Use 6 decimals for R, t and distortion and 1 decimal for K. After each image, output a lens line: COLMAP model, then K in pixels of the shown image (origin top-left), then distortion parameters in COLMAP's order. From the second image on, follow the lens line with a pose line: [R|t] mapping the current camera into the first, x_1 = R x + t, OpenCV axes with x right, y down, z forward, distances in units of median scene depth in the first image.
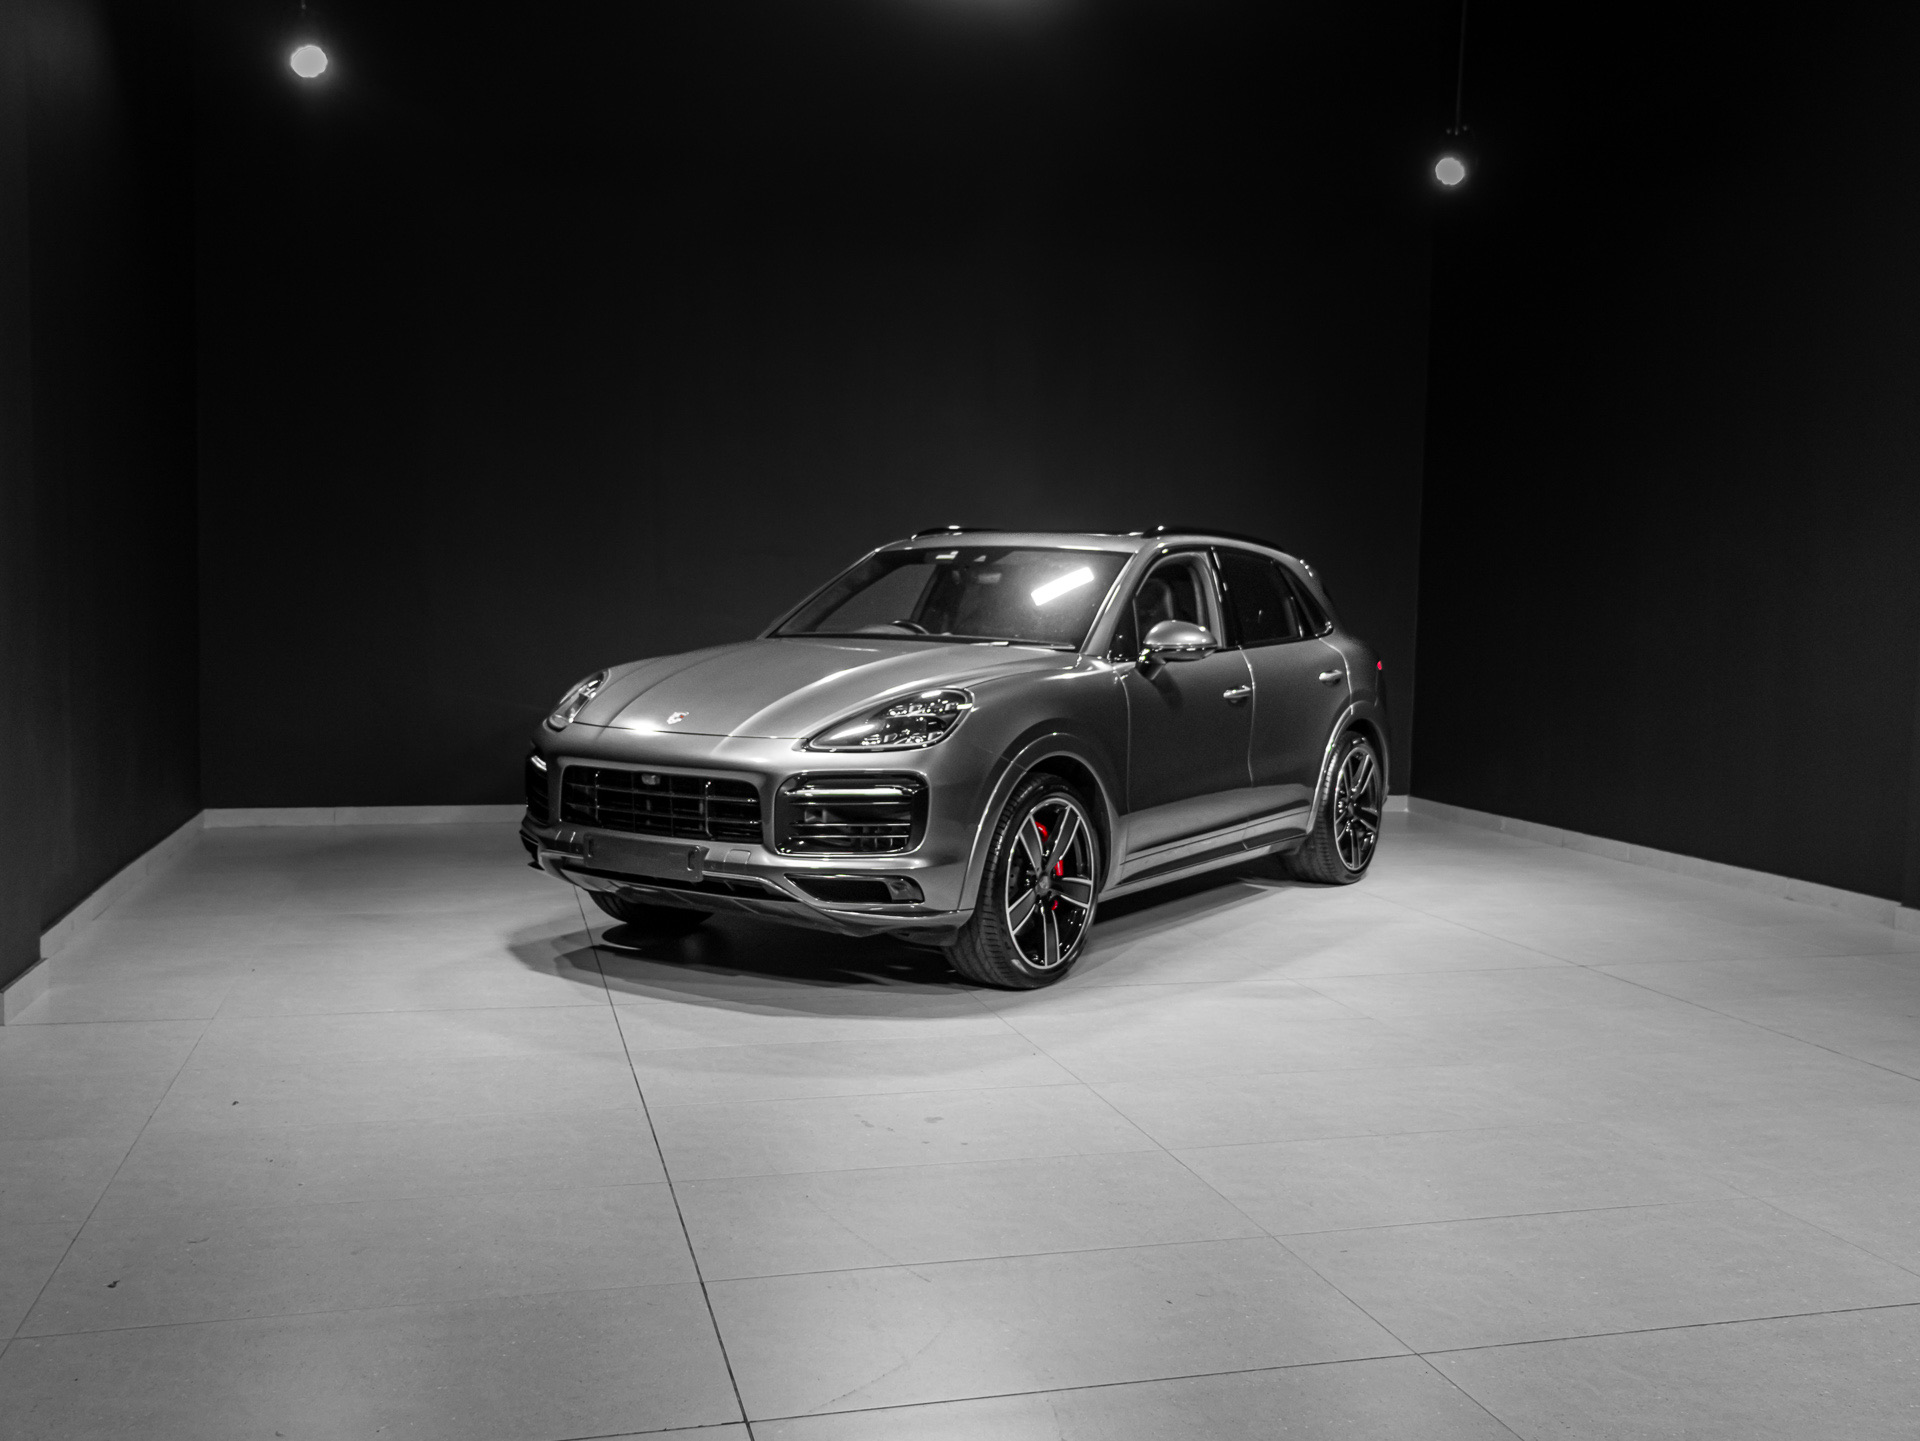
lens RADIAL K [[1730.9, 0, 949.5], [0, 1730.9, 758.7], [0, 0, 1]] dist [0.005134, 0.005269]
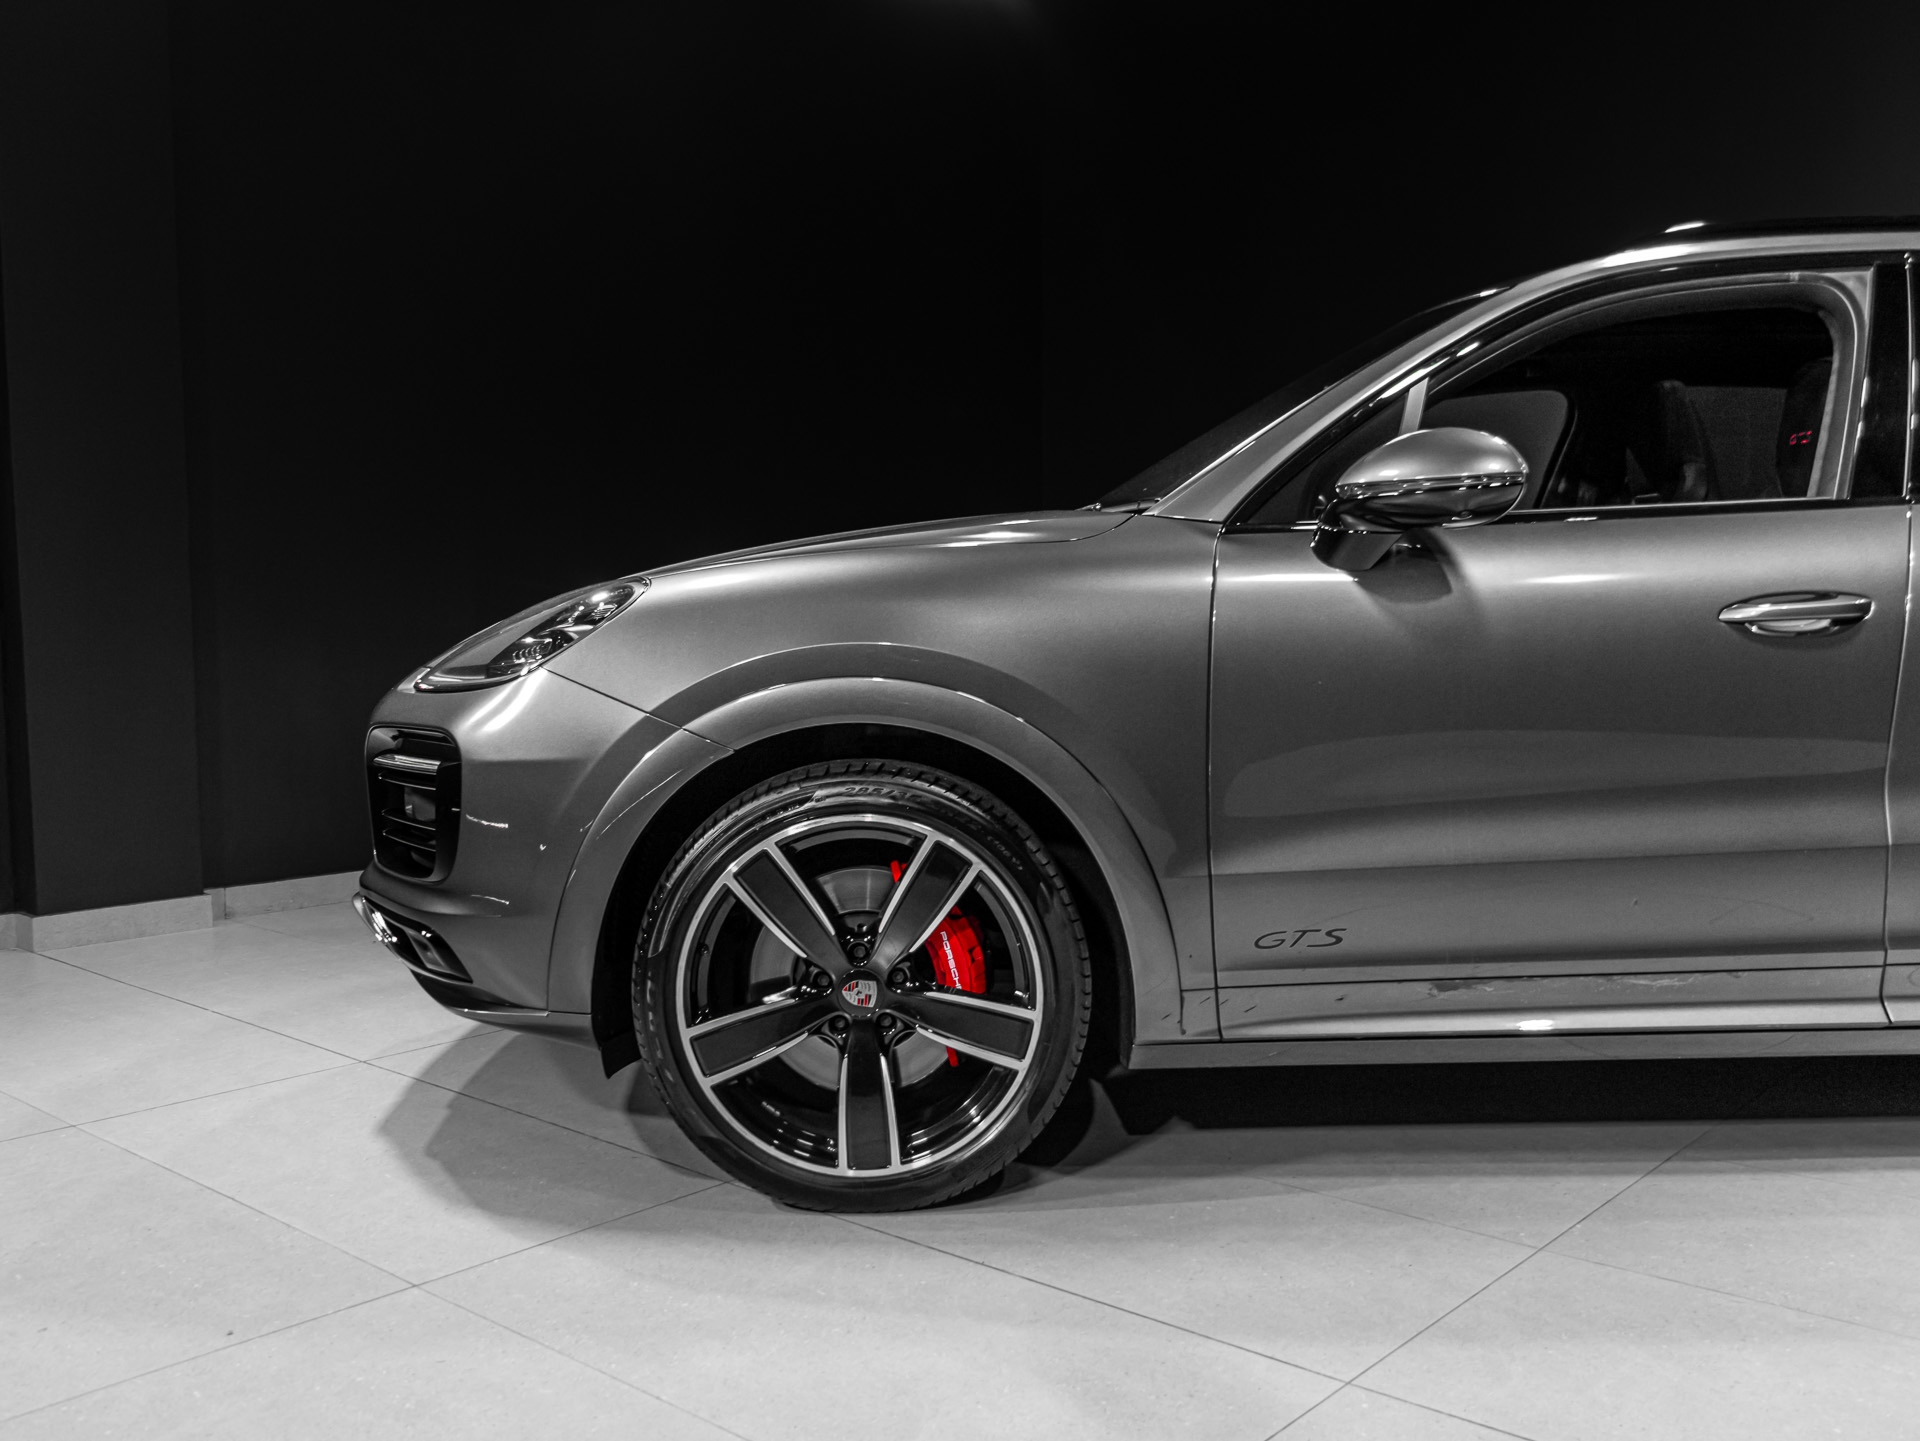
lens RADIAL K [[1730.9, 0, 957.3], [0, 1730.9, 726.1], [0, 0, 1]] dist [0.005134, 0.005269]
pose [[0.560621, 0.038992, -0.827154, 0.442833], [-0.053467, 0.998511, 0.010831, -0.007482], [0.826345, 0.038153, 0.561871, 0.728660]]
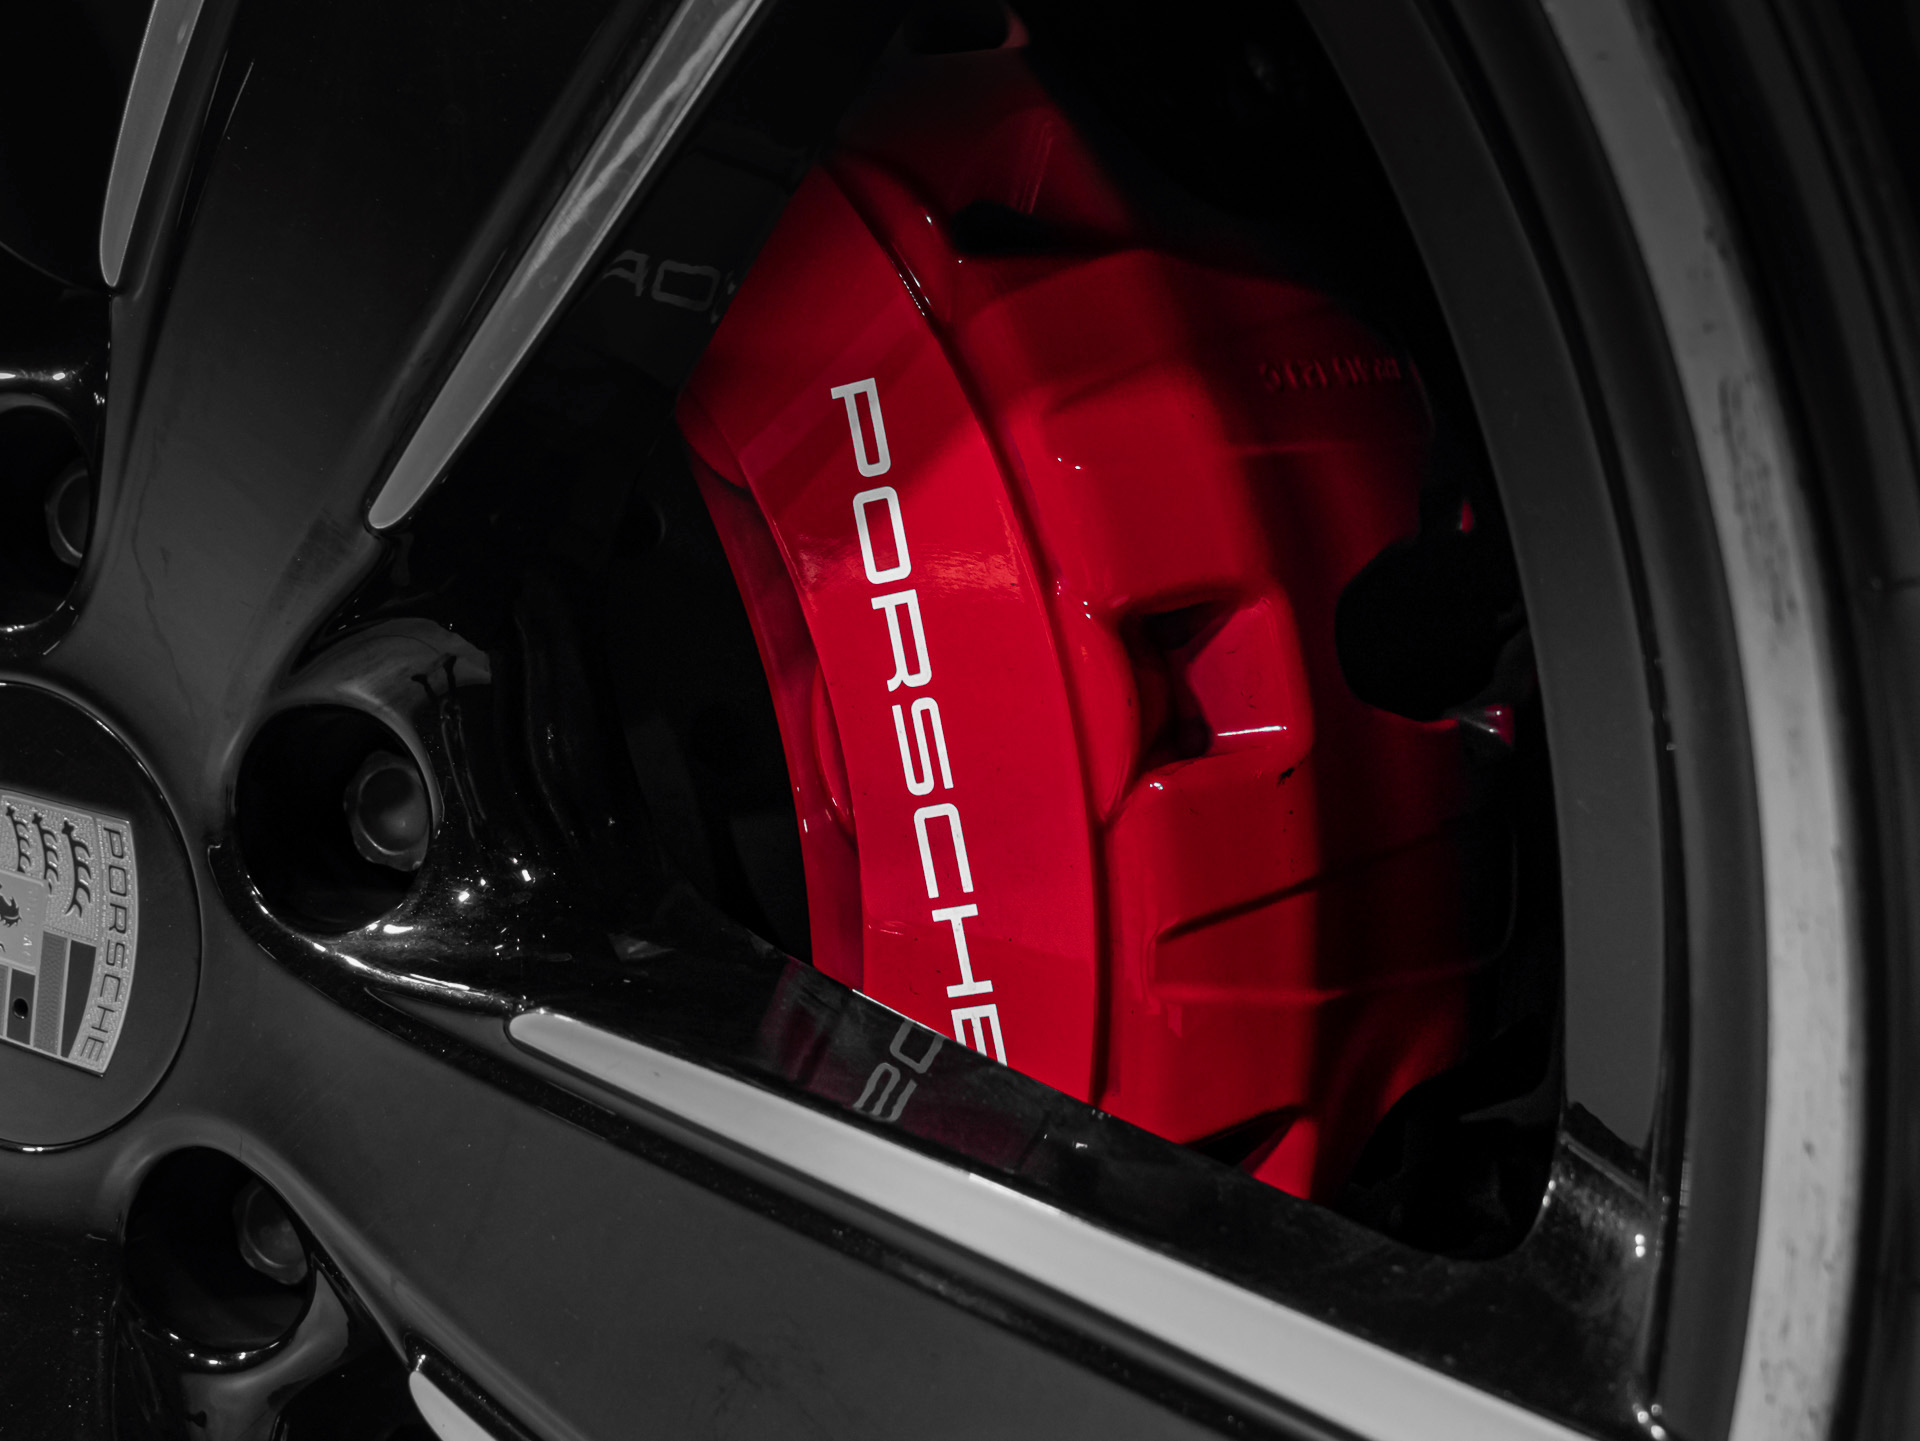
lens RADIAL K [[2092.6, 0, 958.2], [0, 2092.6, 723.0], [0, 0, 1]] dist [0.094612, 0.000000]
pose [[0.169778, 0.134394, -0.976275, 0.111776], [-0.128778, 0.985188, 0.113226, 0.054586], [0.977032, 0.106499, 0.184571, 0.980906]]
